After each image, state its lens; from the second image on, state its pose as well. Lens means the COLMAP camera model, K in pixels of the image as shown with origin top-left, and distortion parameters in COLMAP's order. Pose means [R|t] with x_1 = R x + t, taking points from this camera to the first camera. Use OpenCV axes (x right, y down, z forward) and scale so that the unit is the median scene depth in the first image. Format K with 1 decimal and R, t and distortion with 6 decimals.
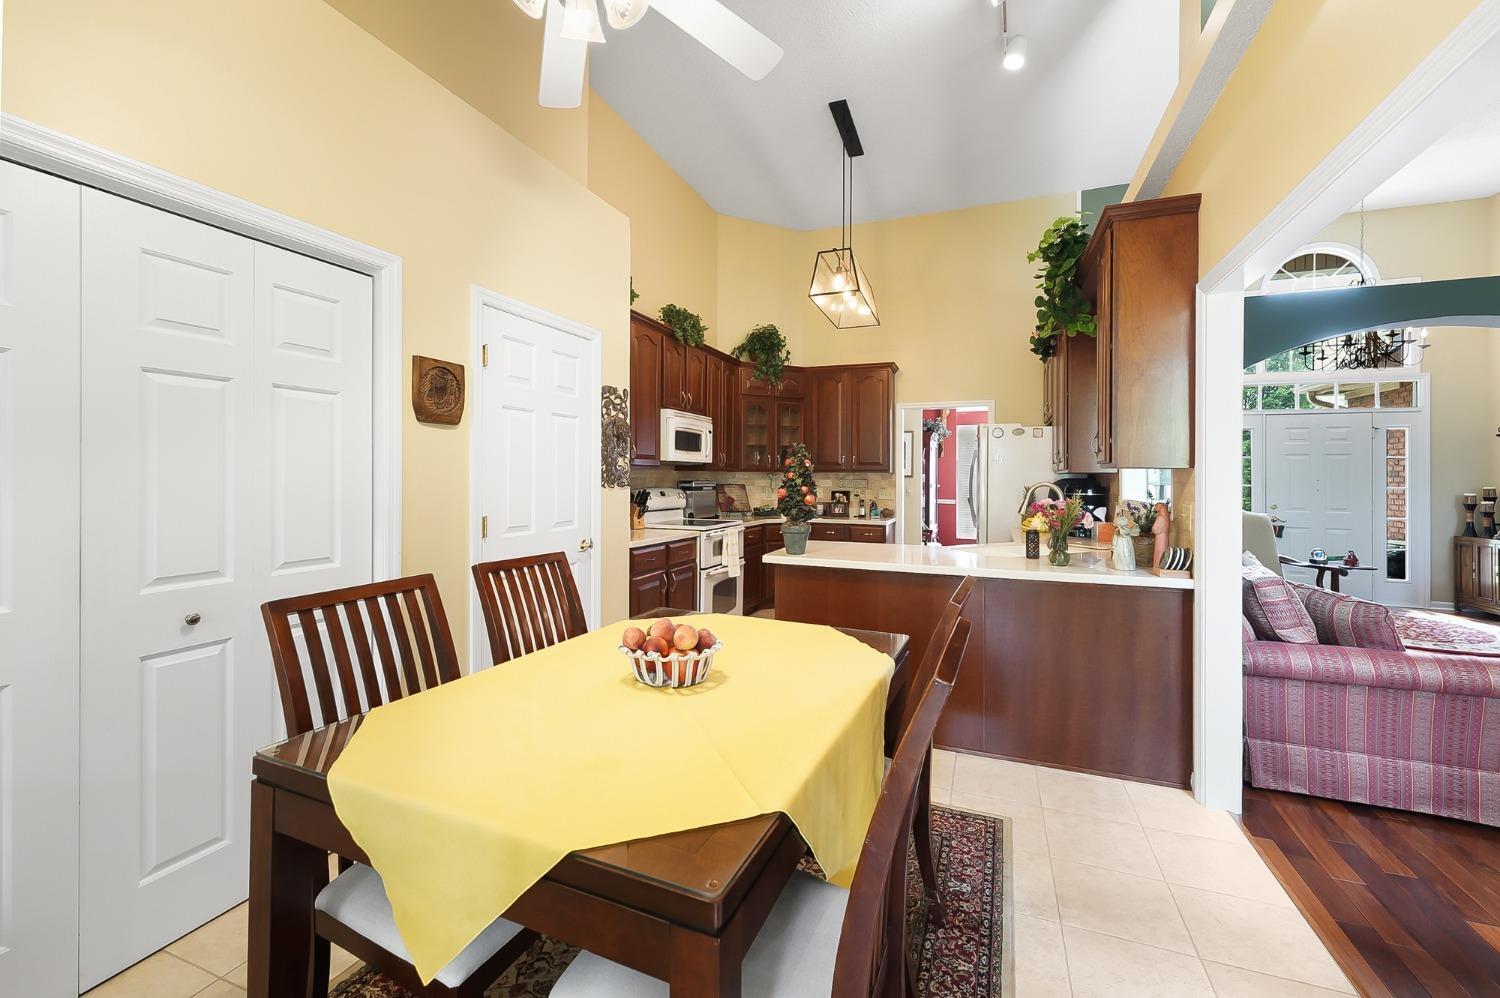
lens RADIAL K [[604.1, 0, 758.6], [0, 604.1, 471.4], [0, 0, 1]] dist [0.004085, -0.000568]
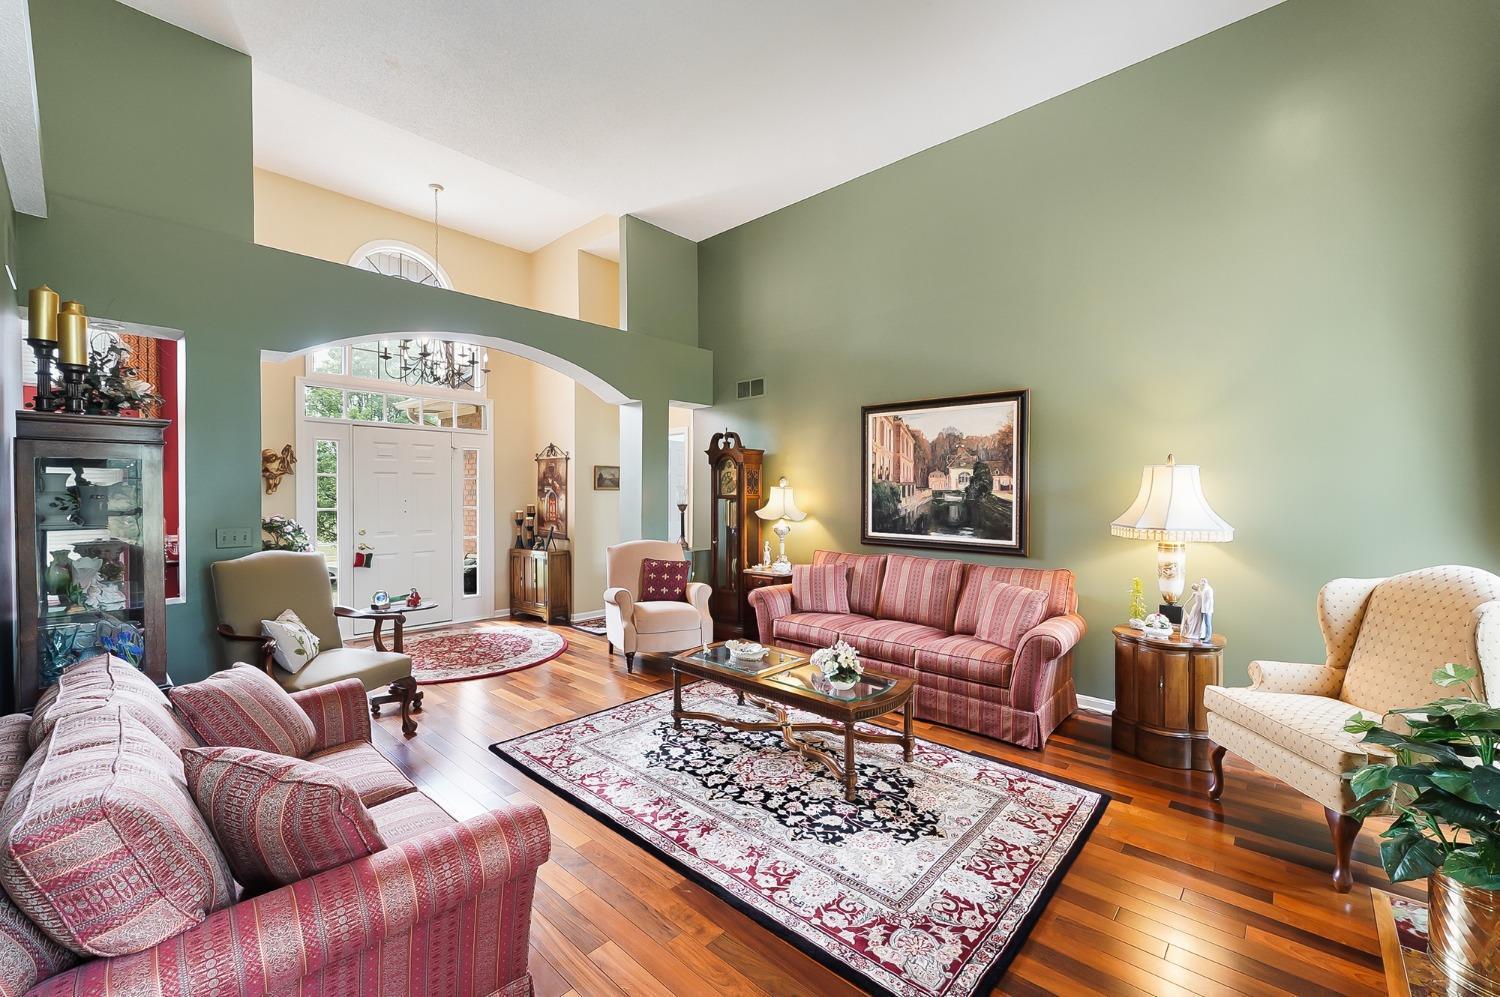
lens RADIAL K [[604.1, 0, 756.1], [0, 604.1, 493.5], [0, 0, 1]] dist [0.004085, -0.000568]
pose [[0.347532, -0.013672, 0.937569, 0.290284], [-0.002093, 0.999880, 0.015357, -0.014252], [-0.937666, -0.007299, 0.347461, 0.209964]]
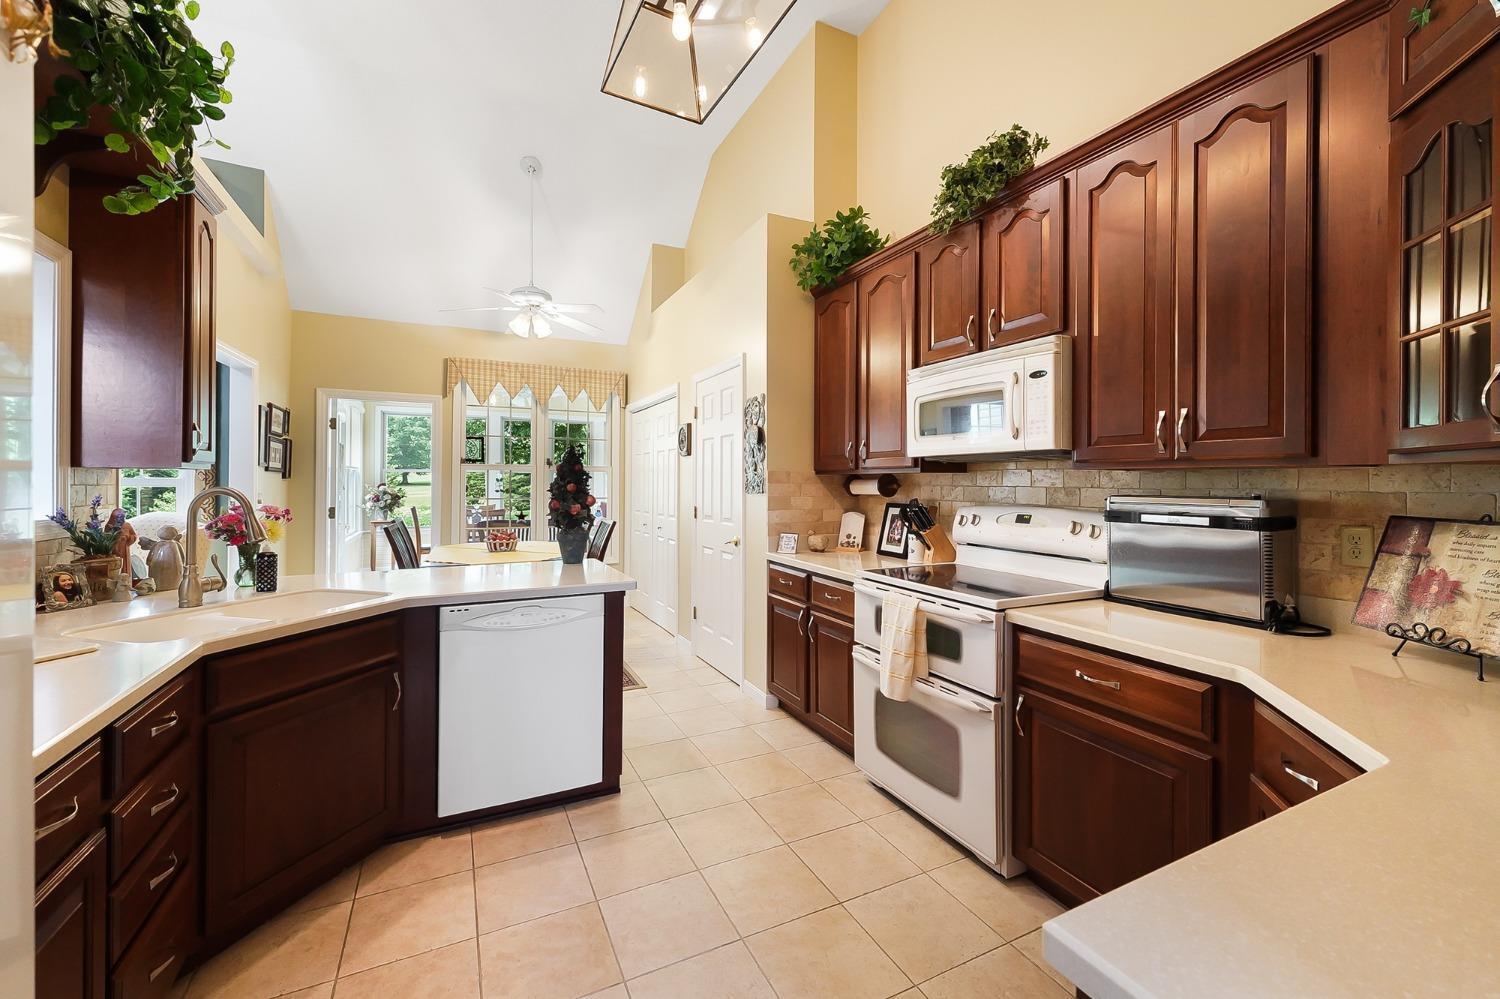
lens RADIAL K [[607.5, 0, 753.1], [0, 607.5, 485.3], [0, 0, 1]] dist [-0.000326, -0.000007]
pose [[-0.680491, -0.004667, -0.732742, 0.320182], [-0.001467, 0.999986, -0.005007, 0.010809], [0.732755, -0.002332, -0.680489, 1.044621]]
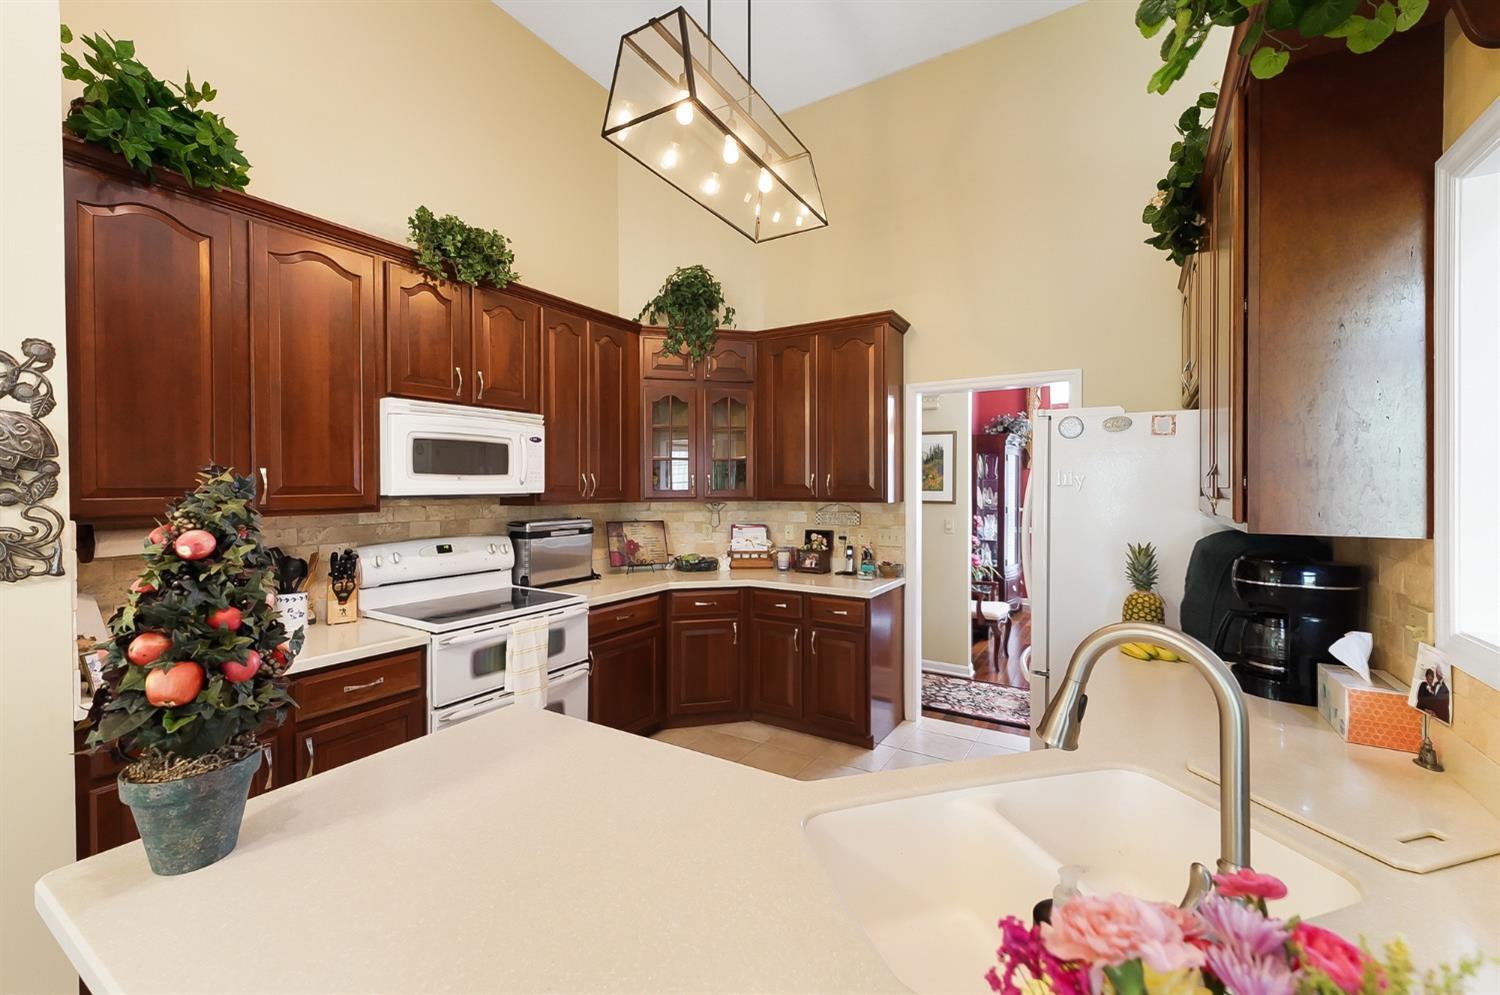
lens RADIAL K [[604.1, 0, 756.5], [0, 604.1, 490.8], [0, 0, 1]] dist [0.004085, -0.000568]
pose [[0.982720, -0.006900, -0.184969, 0.213718], [0.010515, 0.999772, 0.018569, -0.023037], [0.184798, -0.020193, 0.982569, 0.433118]]
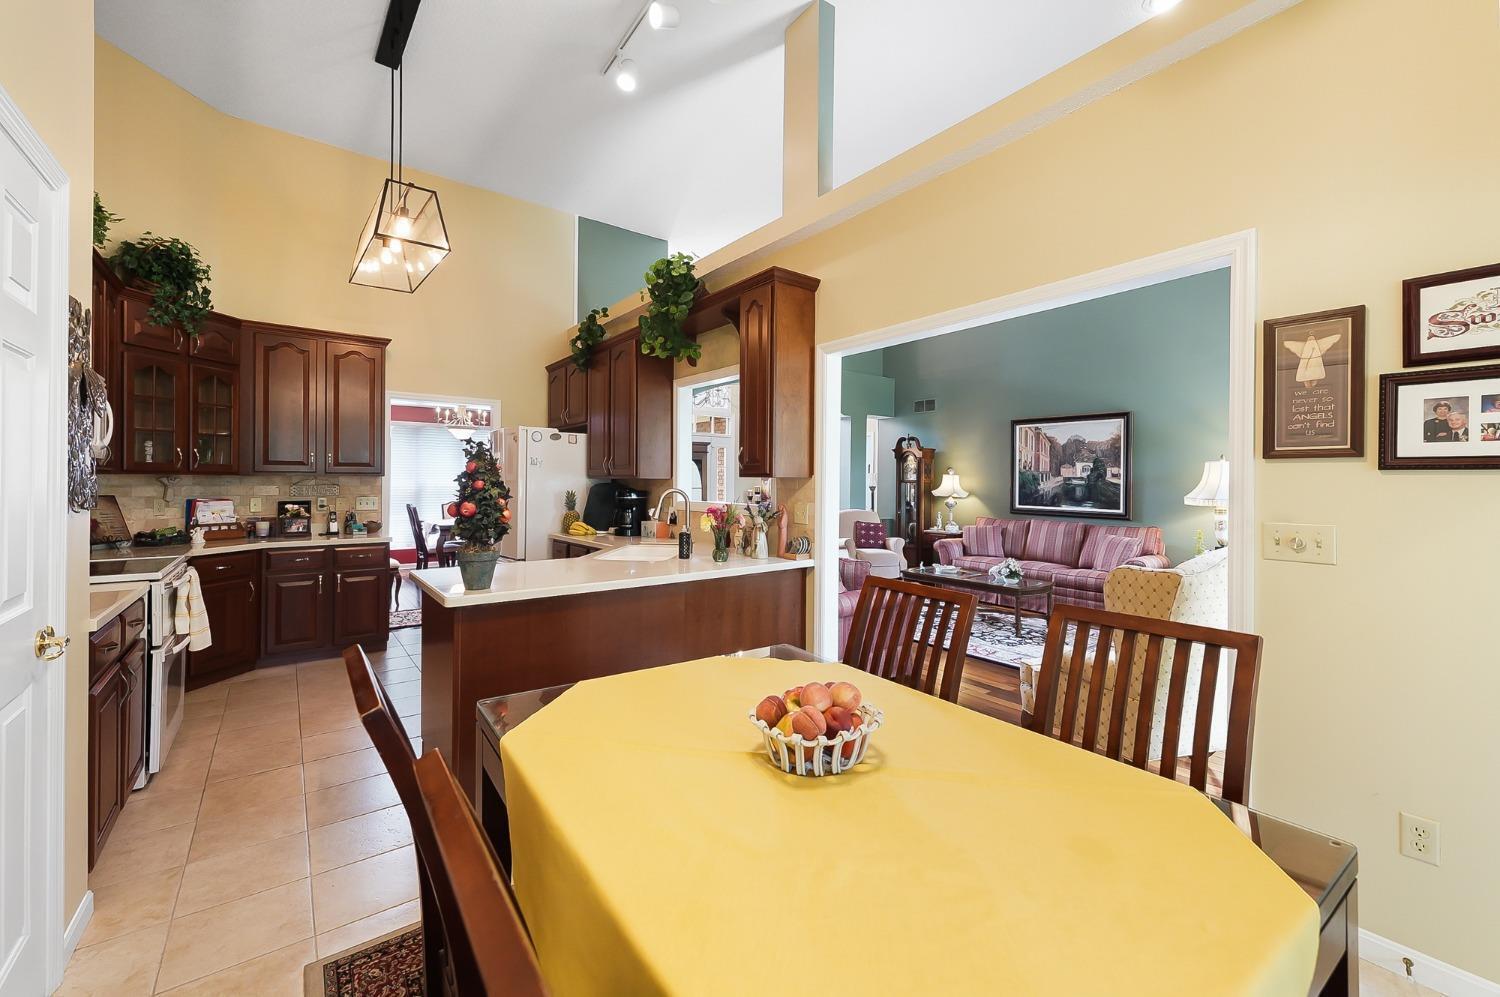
lens RADIAL K [[604.1, 0, 742.6], [0, 604.1, 476.7], [0, 0, 1]] dist [0.004085, -0.000568]
pose [[0.521469, 0.002465, 0.853267, -0.232152], [-0.009659, 0.999949, 0.003014, -0.004682], [-0.853215, -0.009814, 0.521466, 0.186259]]
